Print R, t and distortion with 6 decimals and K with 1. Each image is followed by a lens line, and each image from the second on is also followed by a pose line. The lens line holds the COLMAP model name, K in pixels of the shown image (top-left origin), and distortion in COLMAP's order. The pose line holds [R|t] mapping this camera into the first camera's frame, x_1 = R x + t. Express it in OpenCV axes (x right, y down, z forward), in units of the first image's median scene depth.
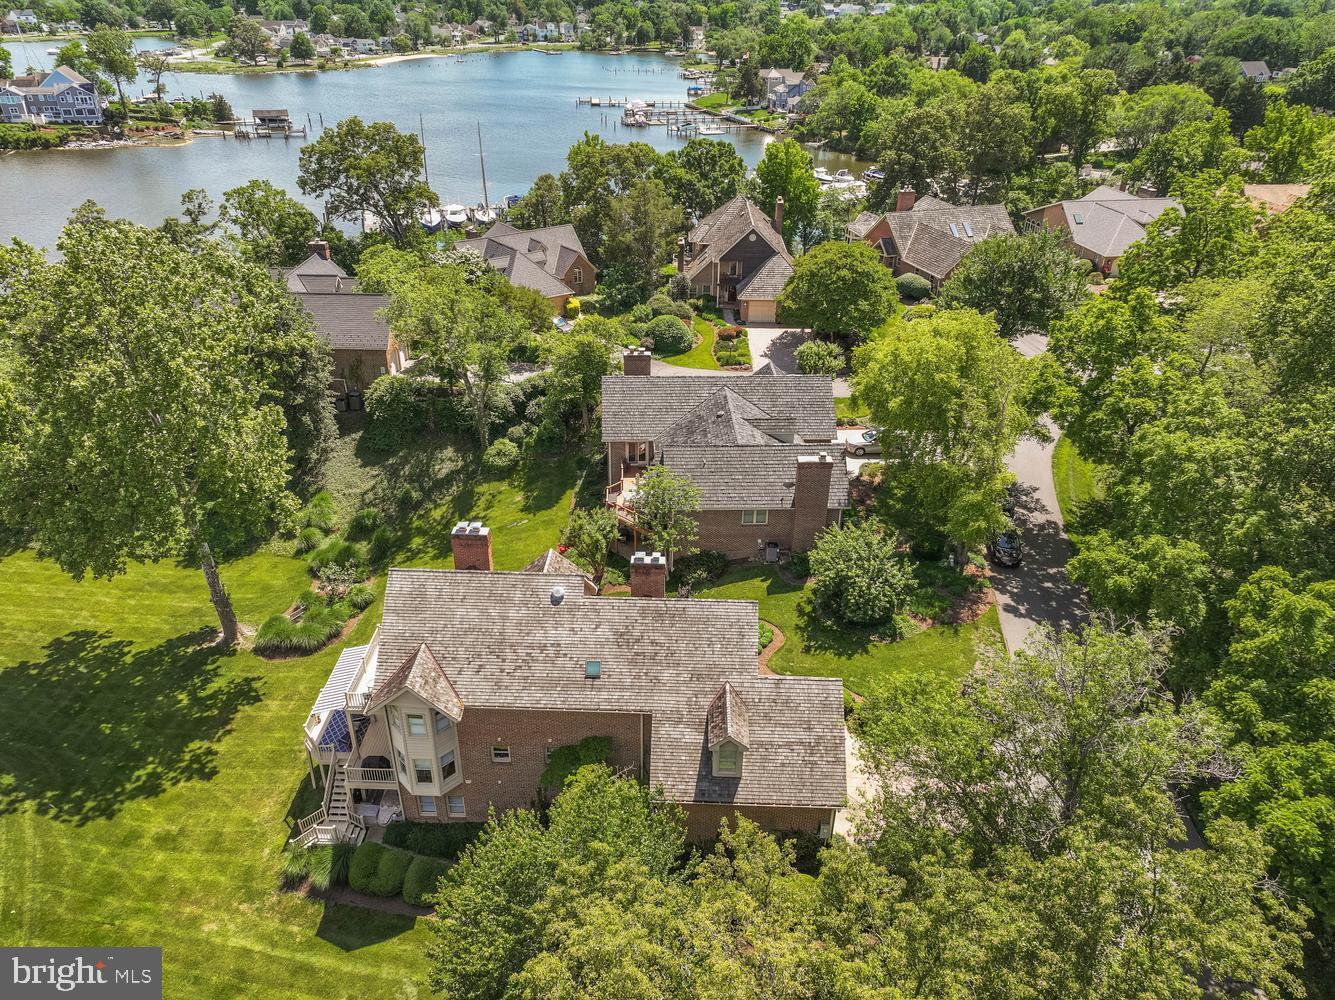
lens RADIAL K [[933.6, 0, 662.7], [0, 933.6, 501.2], [0, 0, 1]] dist [0.002269, 0.016404]
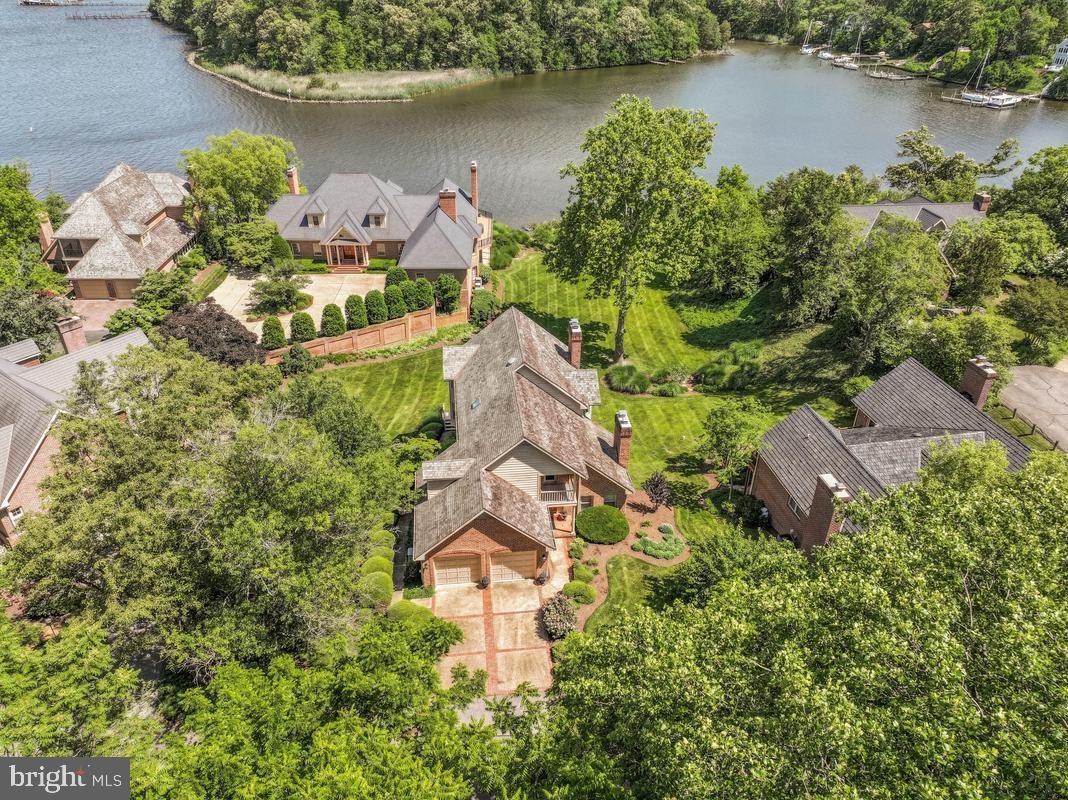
lens RADIAL K [[746.9, 0, 535.8], [0, 746.9, 397.1], [0, 0, 1]] dist [0.002269, 0.016404]
pose [[0.151593, 0.505331, -0.849506, 0.386666], [-0.496991, 0.781868, 0.376408, -0.134963], [0.854412, 0.365135, 0.369671, 0.246815]]
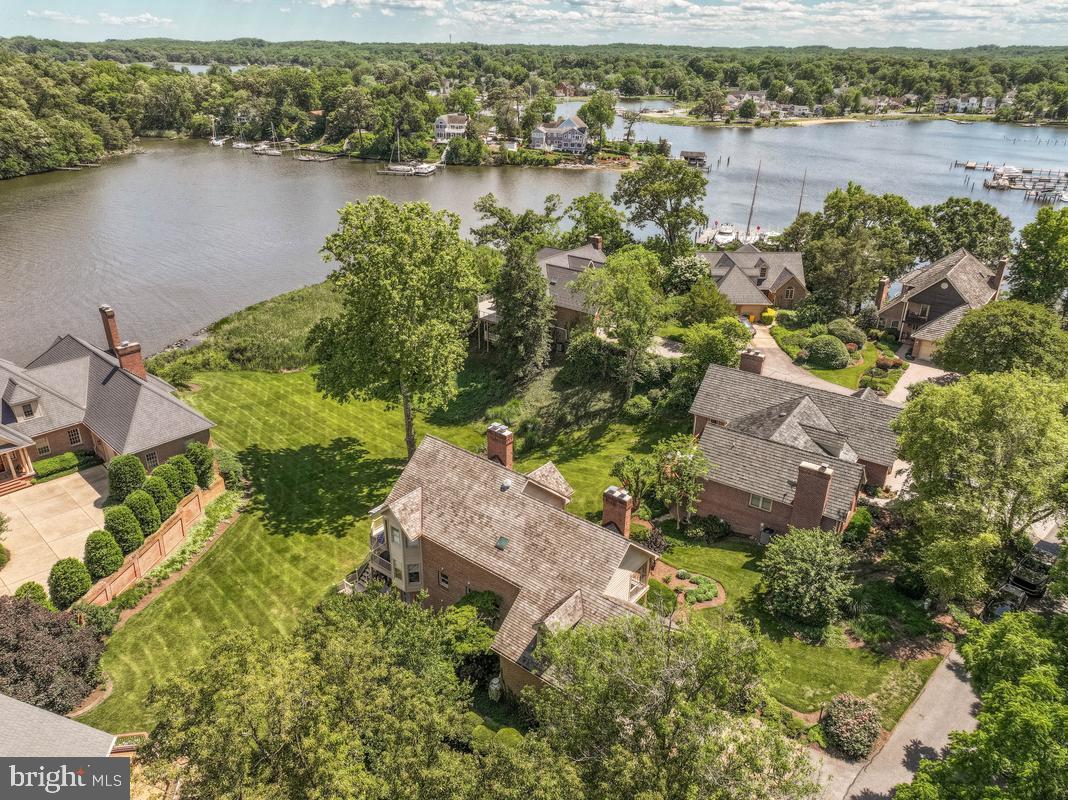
lens RADIAL K [[746.9, 0, 531.2], [0, 746.9, 399.4], [0, 0, 1]] dist [0.002269, 0.016404]
pose [[0.803857, 0.250442, -0.539531, 0.194526], [-0.295116, 0.955454, 0.003808, -0.014263], [0.516450, 0.156164, 0.841957, 0.029527]]
